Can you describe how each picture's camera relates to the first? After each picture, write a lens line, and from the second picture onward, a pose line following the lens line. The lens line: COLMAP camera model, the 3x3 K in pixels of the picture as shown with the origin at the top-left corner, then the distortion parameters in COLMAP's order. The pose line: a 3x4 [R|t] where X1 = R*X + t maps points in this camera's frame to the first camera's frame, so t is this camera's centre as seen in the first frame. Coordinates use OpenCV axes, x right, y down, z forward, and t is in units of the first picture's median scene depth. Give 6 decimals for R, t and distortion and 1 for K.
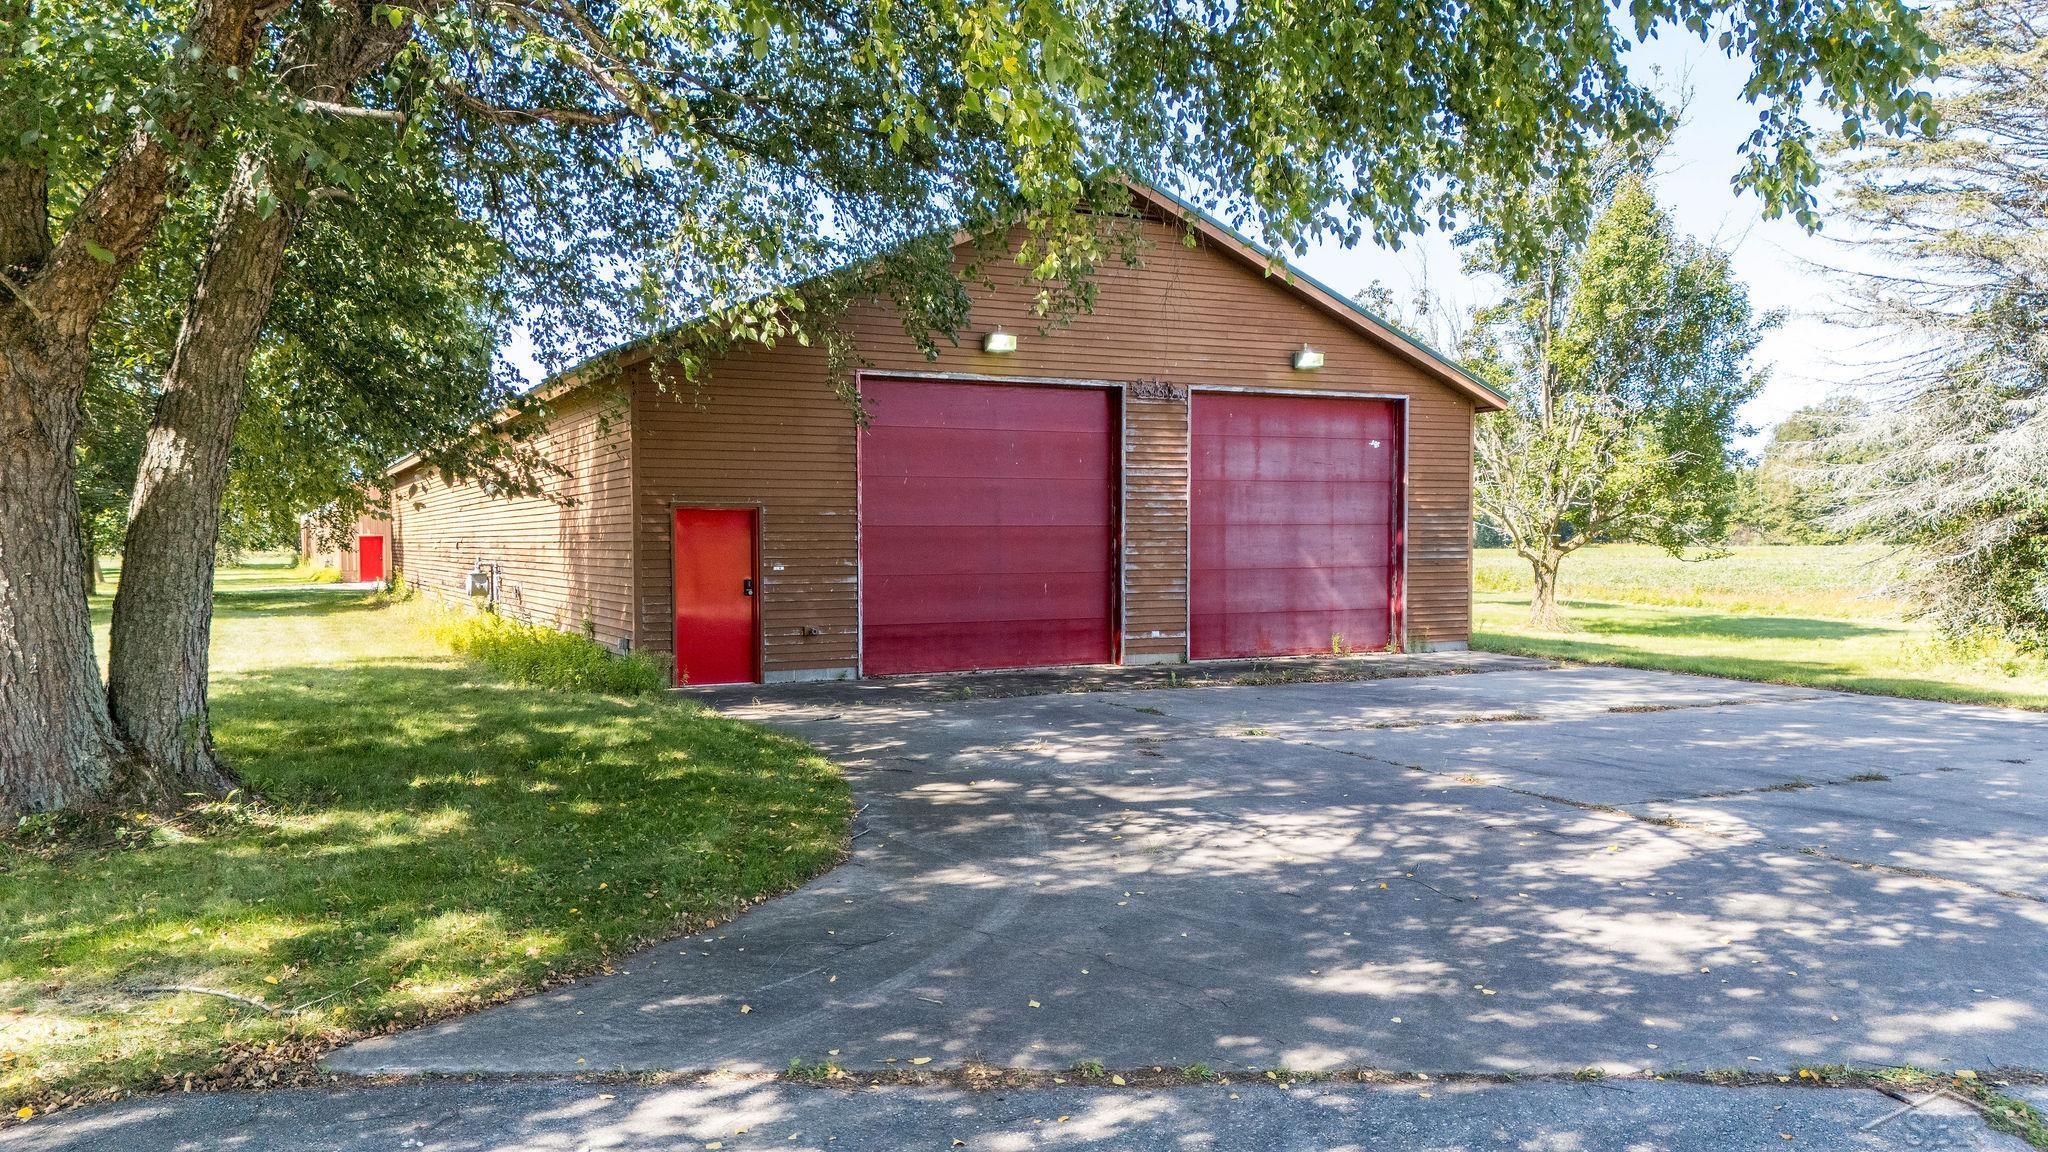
lens RADIAL K [[1499.9, 0, 1019.6], [0, 1499.9, 581.6], [0, 0, 1]] dist [0.062426, -0.060316]
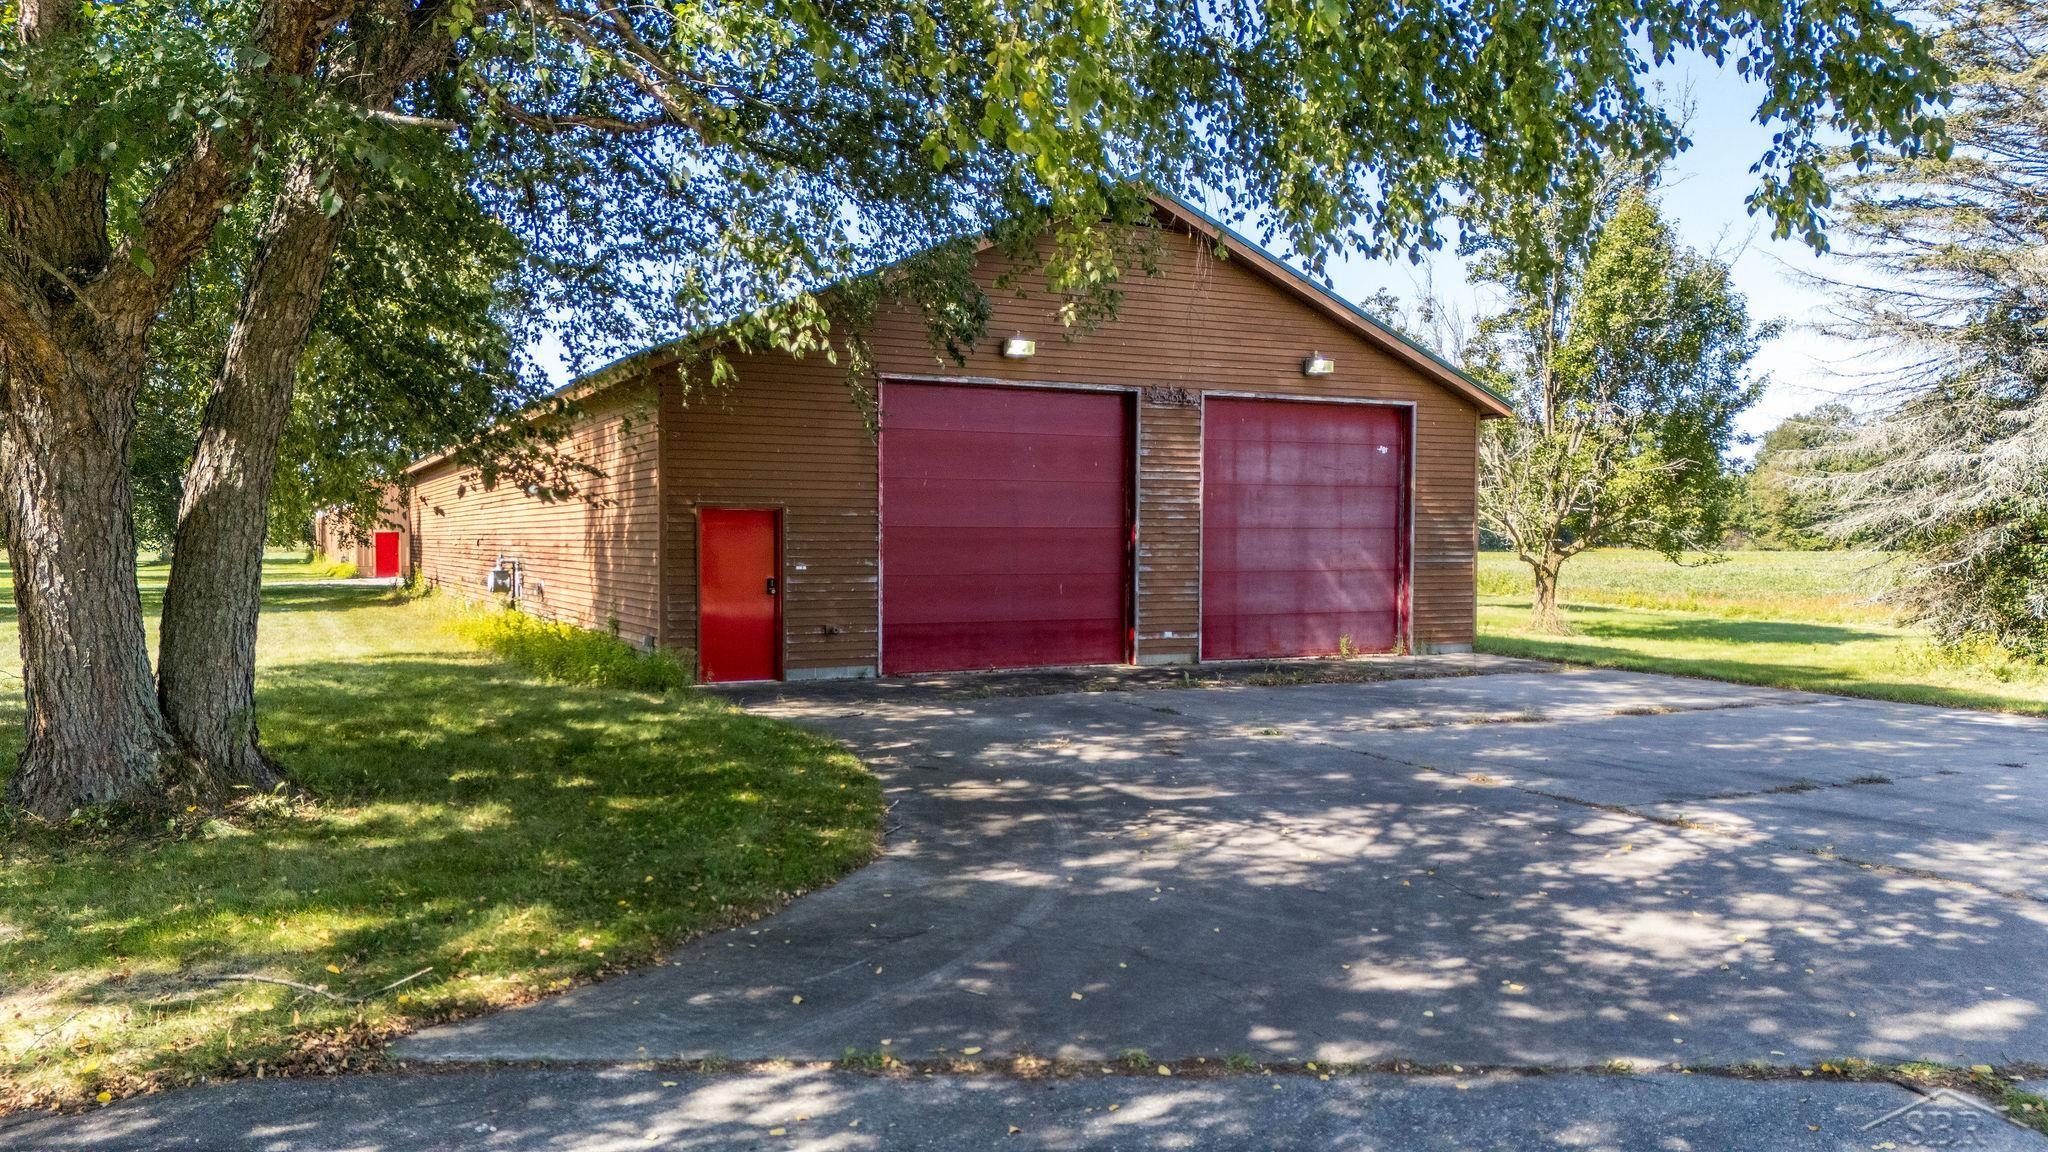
lens RADIAL K [[1499.9, 0, 1017.8], [0, 1499.9, 563.9], [0, 0, 1]] dist [0.062426, -0.060316]
pose [[0.999928, 0.007139, 0.009682, -0.025672], [-0.007036, 0.999918, -0.010670, -0.001831], [-0.009757, 0.010601, 0.999896, -0.017302]]
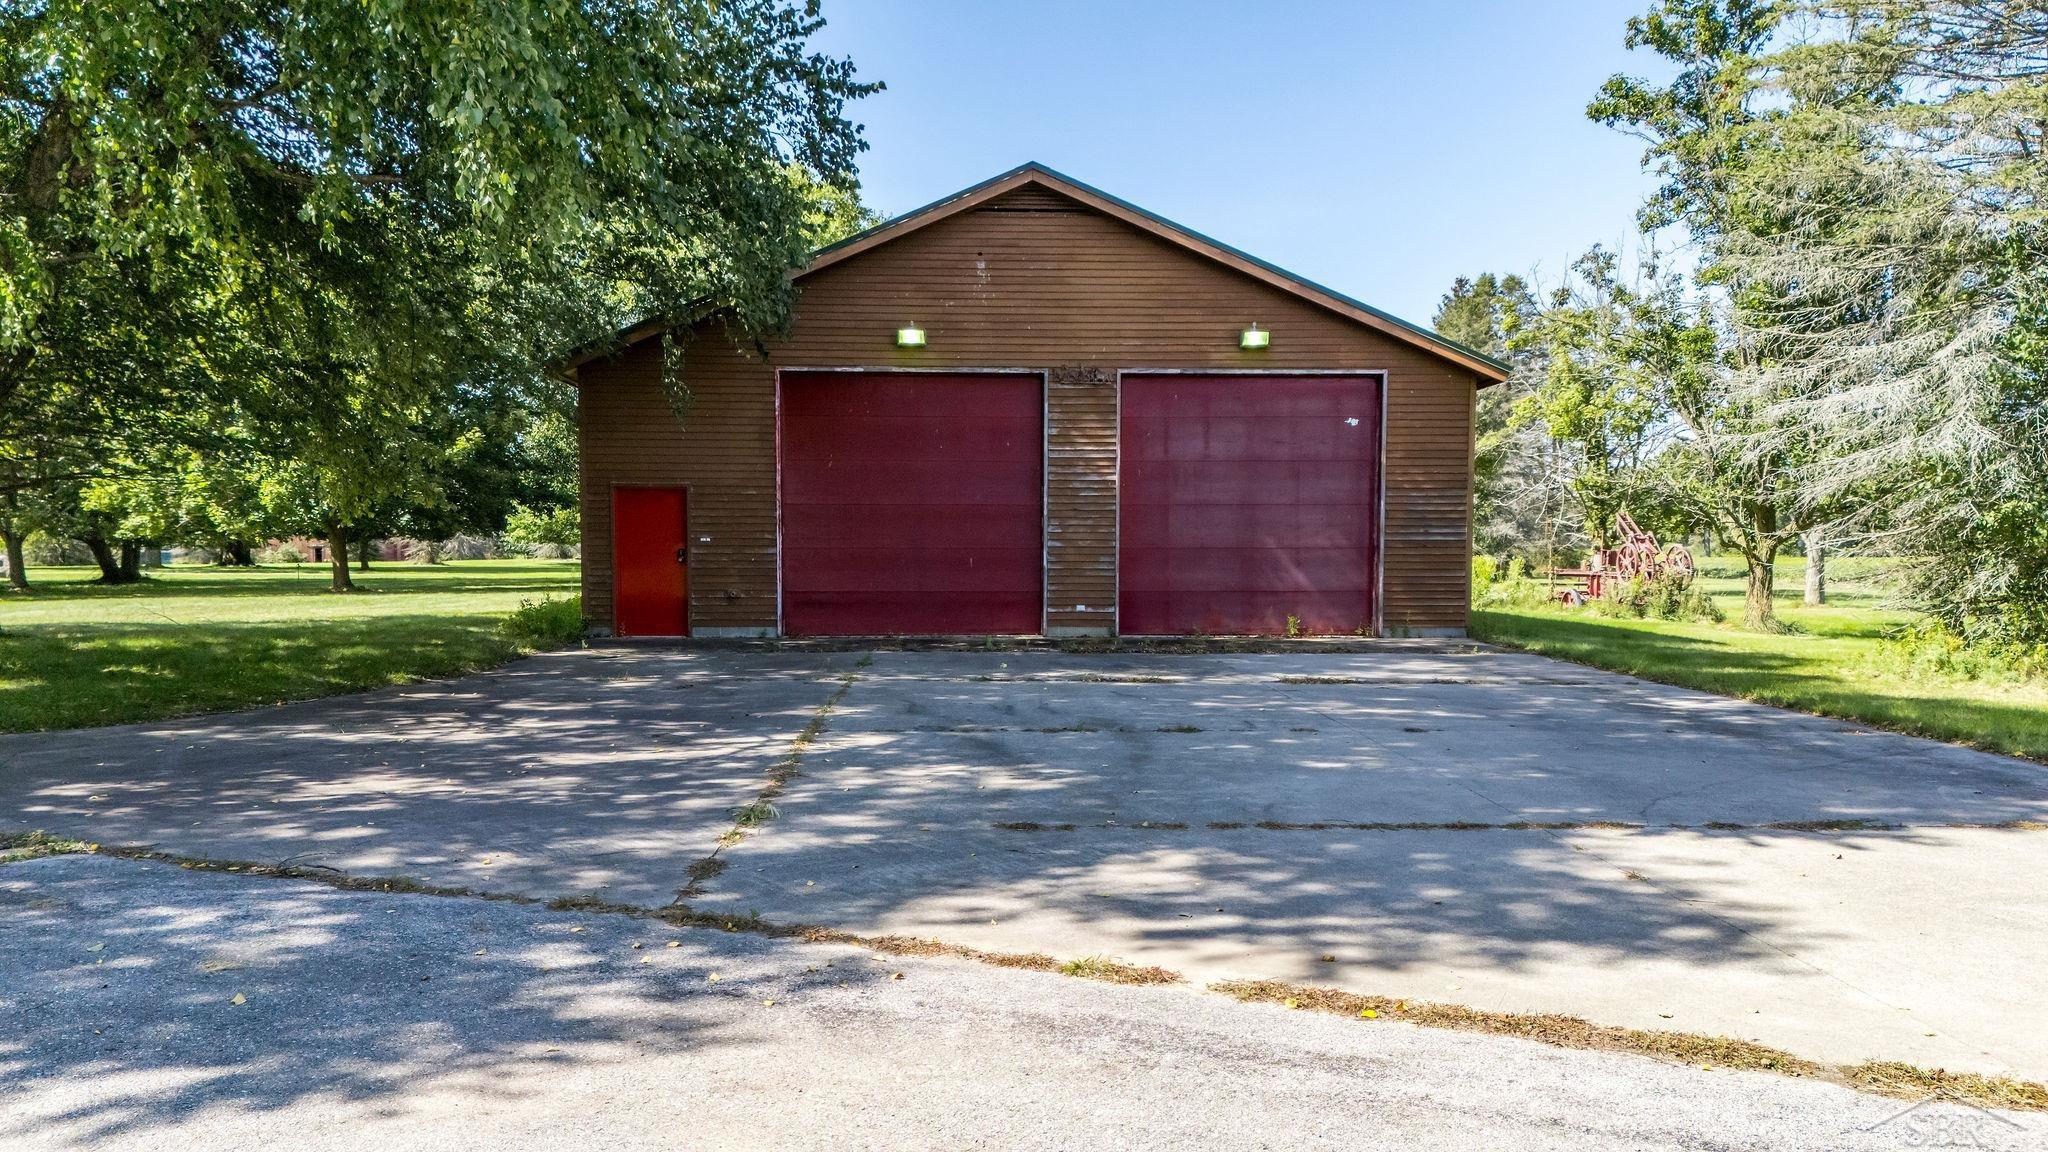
lens RADIAL K [[1499.9, 0, 1026.8], [0, 1499.9, 593.8], [0, 0, 1]] dist [0.062426, -0.060316]
pose [[0.912064, 0.022861, -0.409410, 0.585043], [-0.019380, 0.999732, 0.012649, 0.014714], [0.409590, -0.003603, 0.912263, 0.037258]]
